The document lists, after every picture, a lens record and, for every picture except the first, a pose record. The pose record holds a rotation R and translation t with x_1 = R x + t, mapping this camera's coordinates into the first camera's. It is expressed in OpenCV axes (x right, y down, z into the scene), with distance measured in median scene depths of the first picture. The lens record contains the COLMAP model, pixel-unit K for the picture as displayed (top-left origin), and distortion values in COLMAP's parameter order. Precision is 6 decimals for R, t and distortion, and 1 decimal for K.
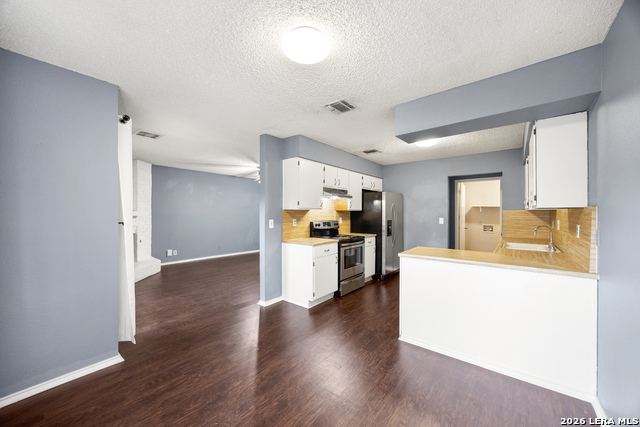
lens RADIAL K [[244.9, 0, 318.1], [0, 244.9, 212.6], [0, 0, 1]] dist [-0.002526, -0.000220]
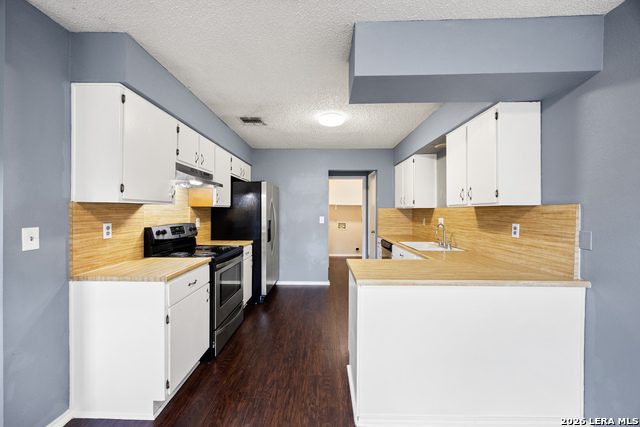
lens RADIAL K [[244.9, 0, 318.1], [0, 244.9, 212.6], [0, 0, 1]] dist [-0.002526, -0.000220]
pose [[0.785513, -0.001617, 0.618843, -0.063235], [-0.004194, 0.999960, 0.007937, 0.000610], [-0.618831, -0.008830, 0.785475, 0.362903]]
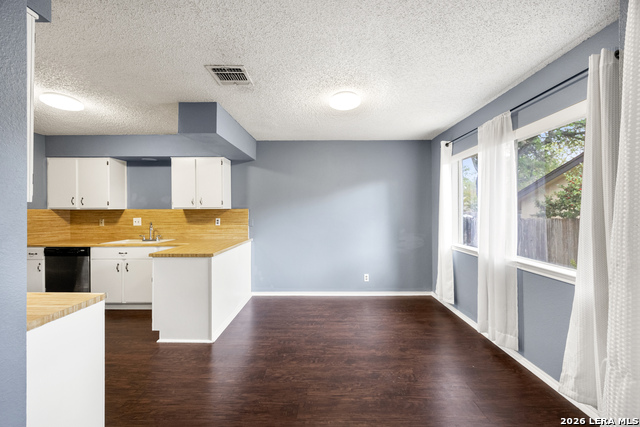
lens RADIAL K [[246.7, 0, 320.3], [0, 246.7, 210.7], [0, 0, 1]] dist [-0.000984, -0.000416]
pose [[-0.627051, 0.002431, 0.778975, -0.423223], [0.002644, 0.999996, -0.000992, -0.001971], [-0.778974, 0.001438, -0.627055, 0.774106]]
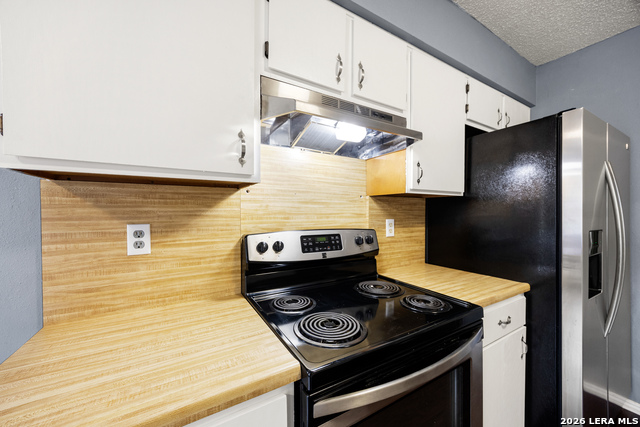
lens RADIAL K [[244.9, 0, 318.1], [0, 244.9, 212.6], [0, 0, 1]] dist [-0.002526, -0.000220]
pose [[0.940295, -0.000440, -0.340360, 0.131994], [0.001811, 0.999991, 0.003711, 0.013213], [0.340355, -0.004106, 0.940288, 0.774378]]
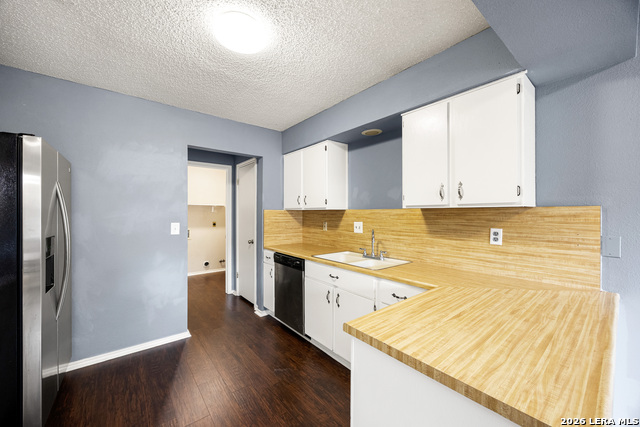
lens RADIAL K [[244.9, 0, 318.1], [0, 244.9, 212.6], [0, 0, 1]] dist [-0.002526, -0.000220]
pose [[0.206011, 0.003646, 0.978543, 0.074269], [-0.003497, 0.999989, -0.002990, 0.000356], [-0.978543, -0.002806, 0.206022, 0.700676]]
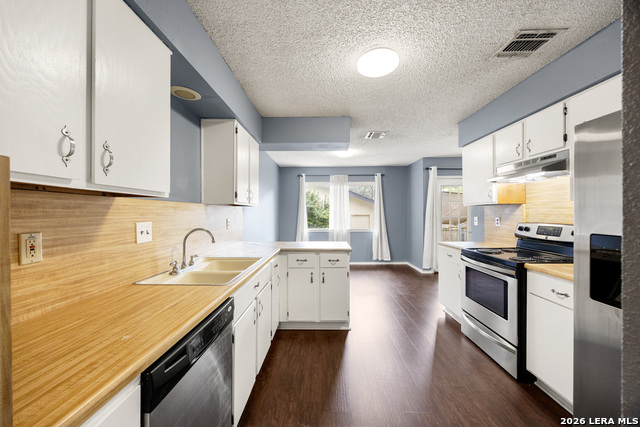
lens RADIAL K [[244.9, 0, 318.1], [0, 244.9, 212.6], [0, 0, 1]] dist [-0.002526, -0.000220]
pose [[-0.789004, 0.002500, -0.614382, 0.739254], [0.004337, 0.999989, -0.001500, 0.010095], [0.614372, -0.003848, -0.789007, 1.156007]]
